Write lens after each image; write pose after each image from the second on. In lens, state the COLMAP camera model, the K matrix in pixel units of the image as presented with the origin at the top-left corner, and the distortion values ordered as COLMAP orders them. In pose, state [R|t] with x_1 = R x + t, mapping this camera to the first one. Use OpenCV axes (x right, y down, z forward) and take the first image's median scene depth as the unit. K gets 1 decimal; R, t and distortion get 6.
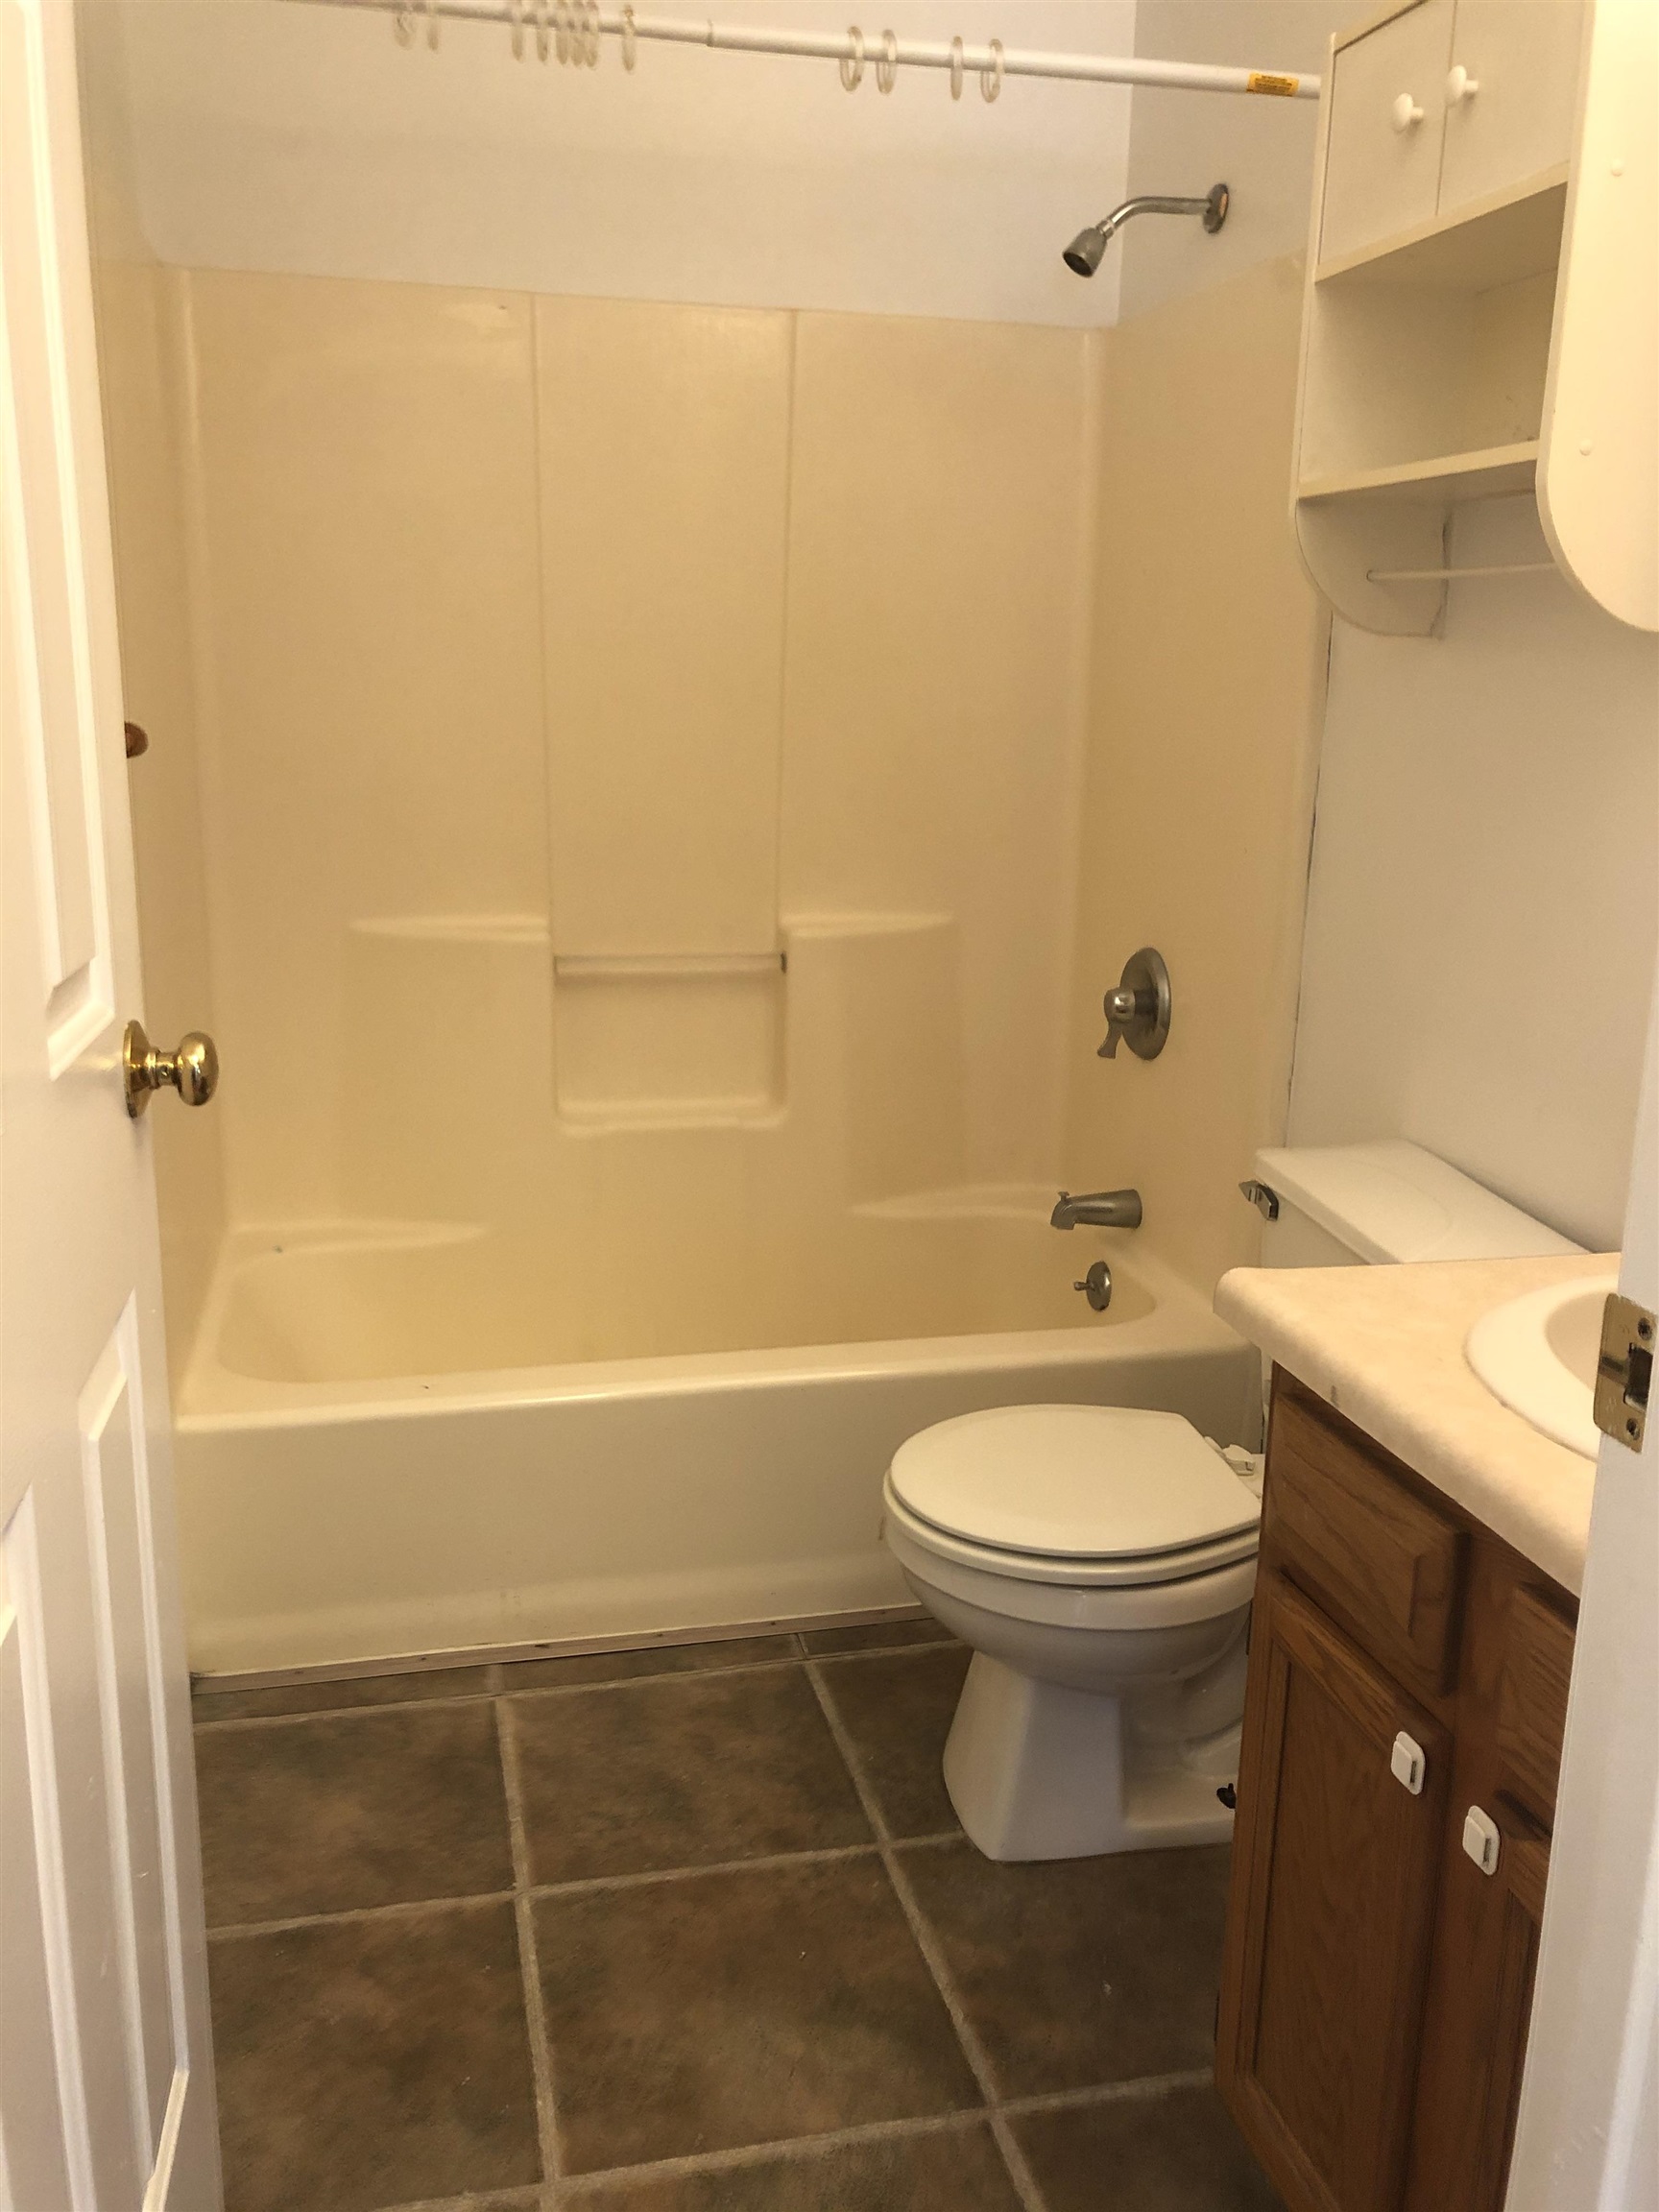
lens RADIAL K [[1832.1, 0, 834.9], [0, 1832.1, 1105.6], [0, 0, 1]] dist [0.033547, 0.005802]
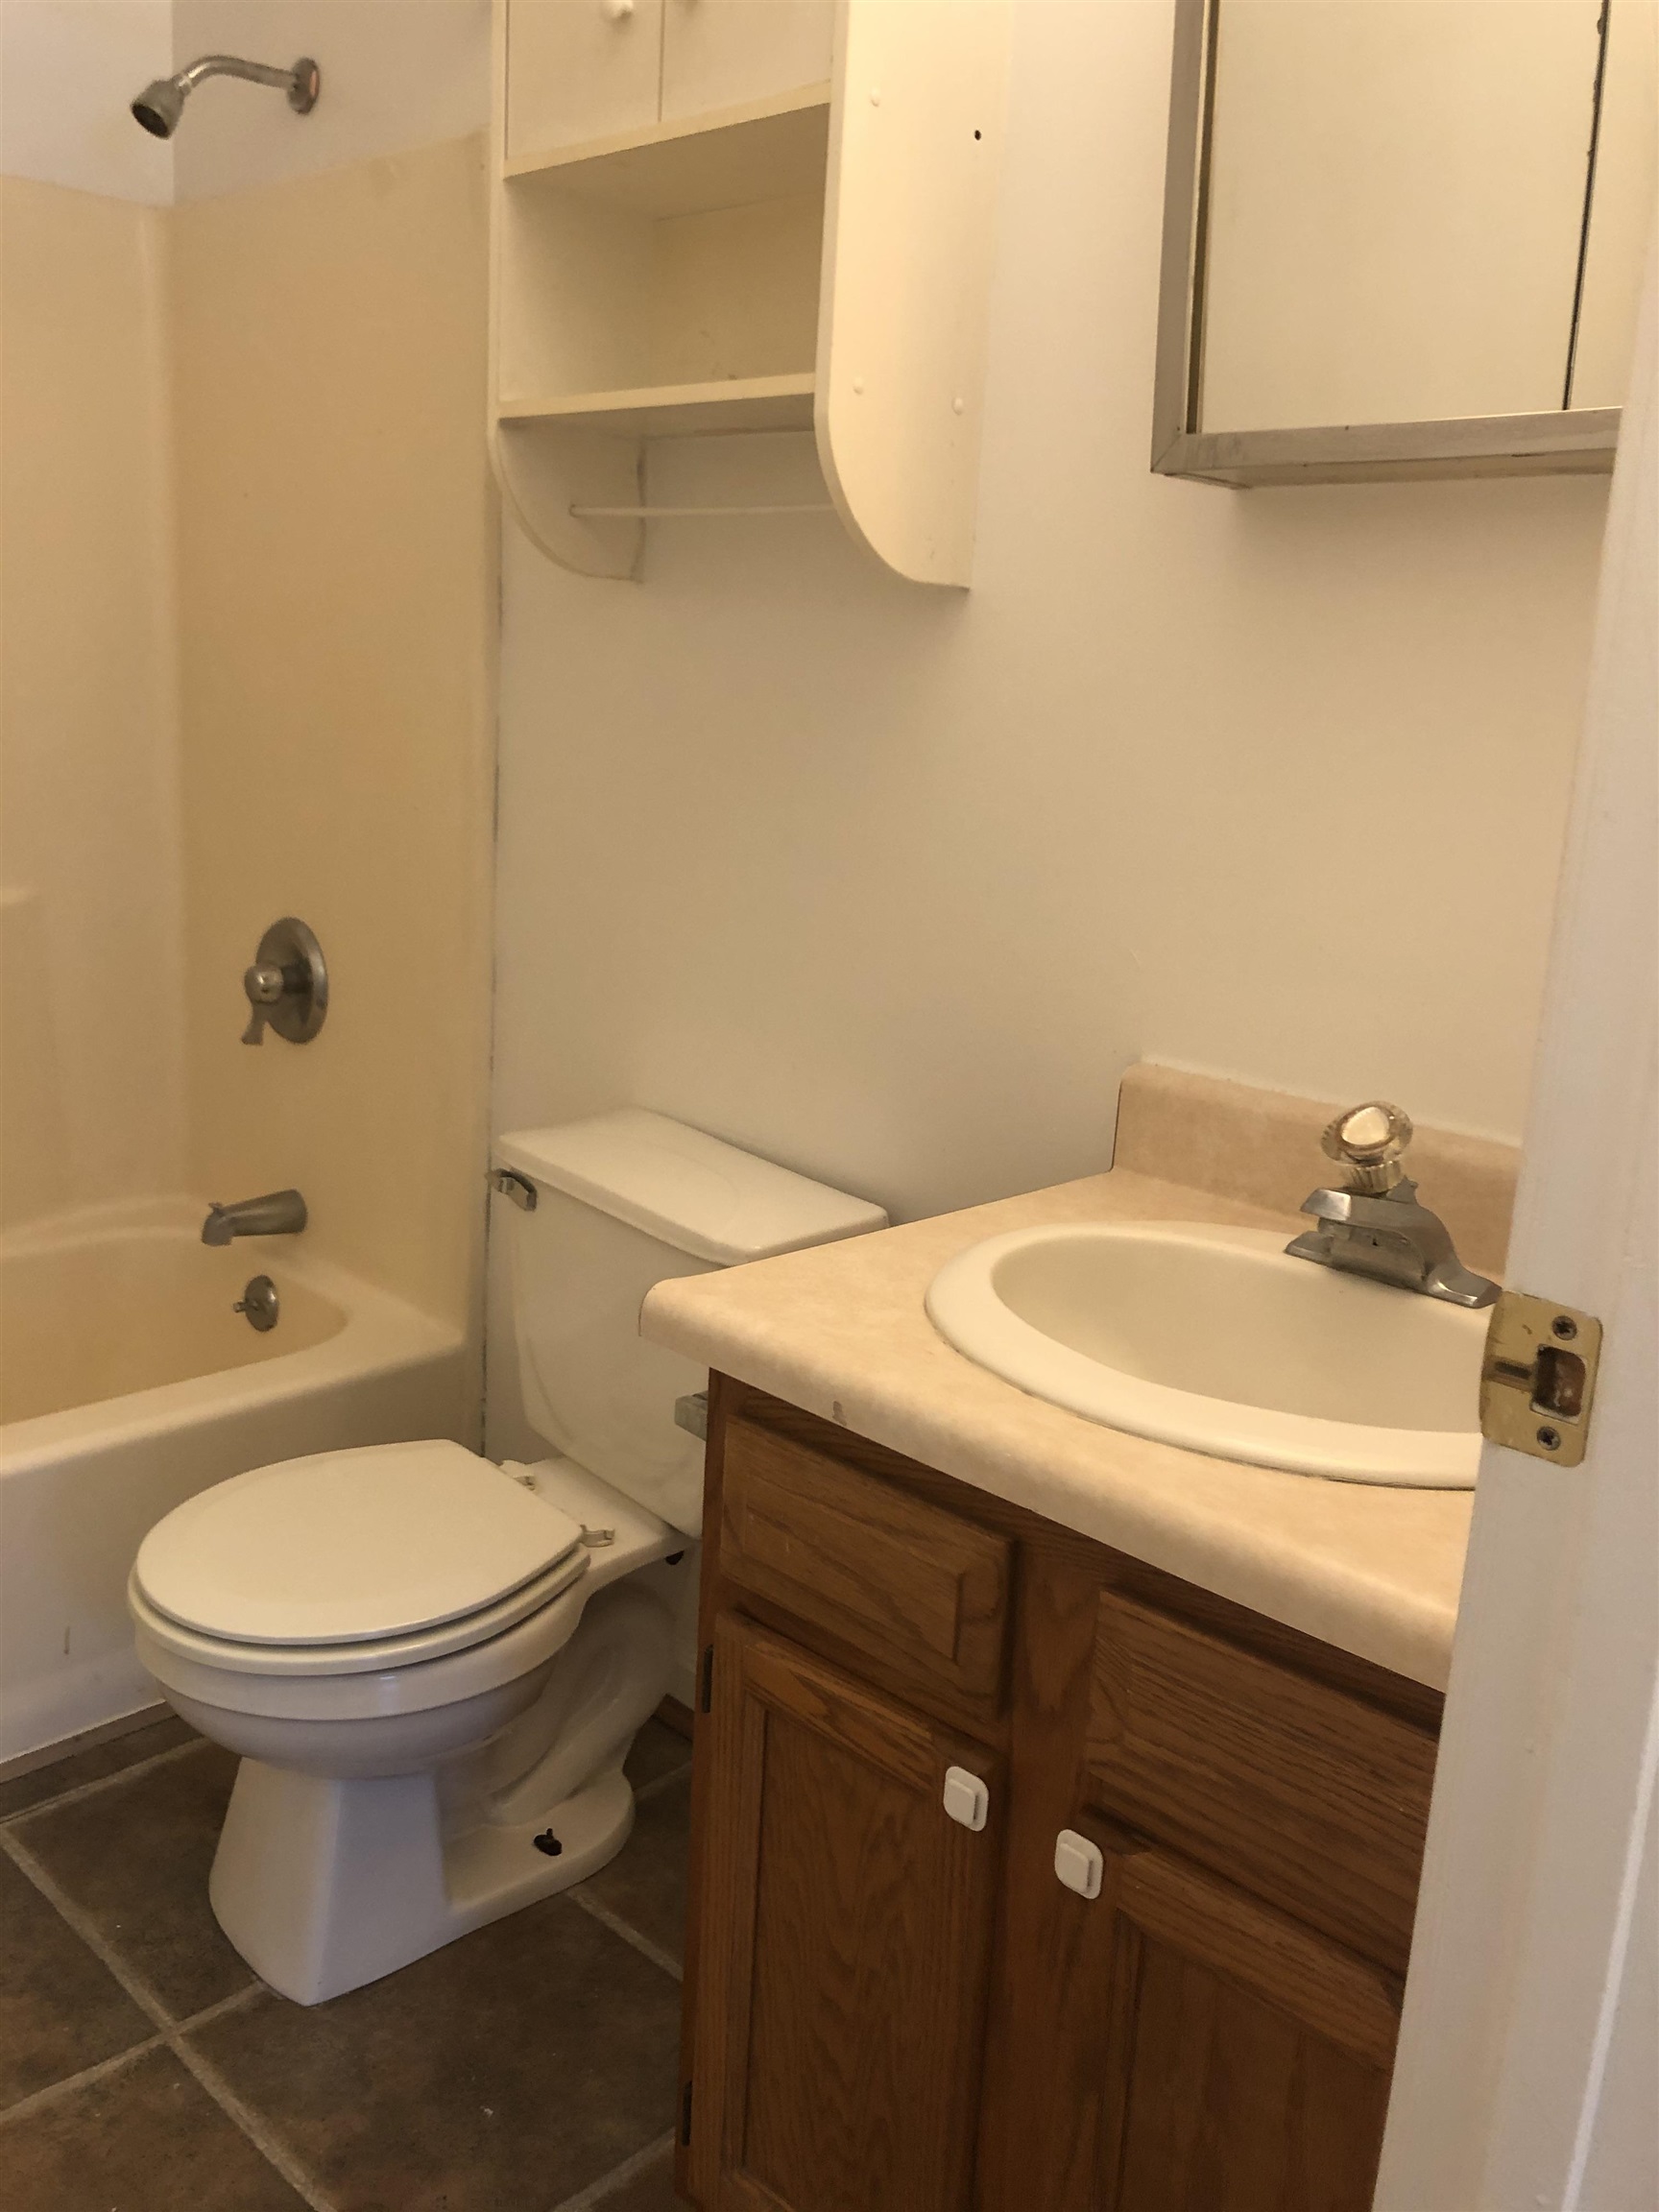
lens RADIAL K [[1871.6, 0, 826.2], [0, 1871.6, 1094.1], [0, 0, 1]] dist [0.005270, 0.046081]
pose [[0.860378, -0.092683, 0.501159, -0.100057], [0.085864, 0.995630, 0.036720, -0.017827], [-0.502372, 0.011438, 0.864576, 0.122064]]
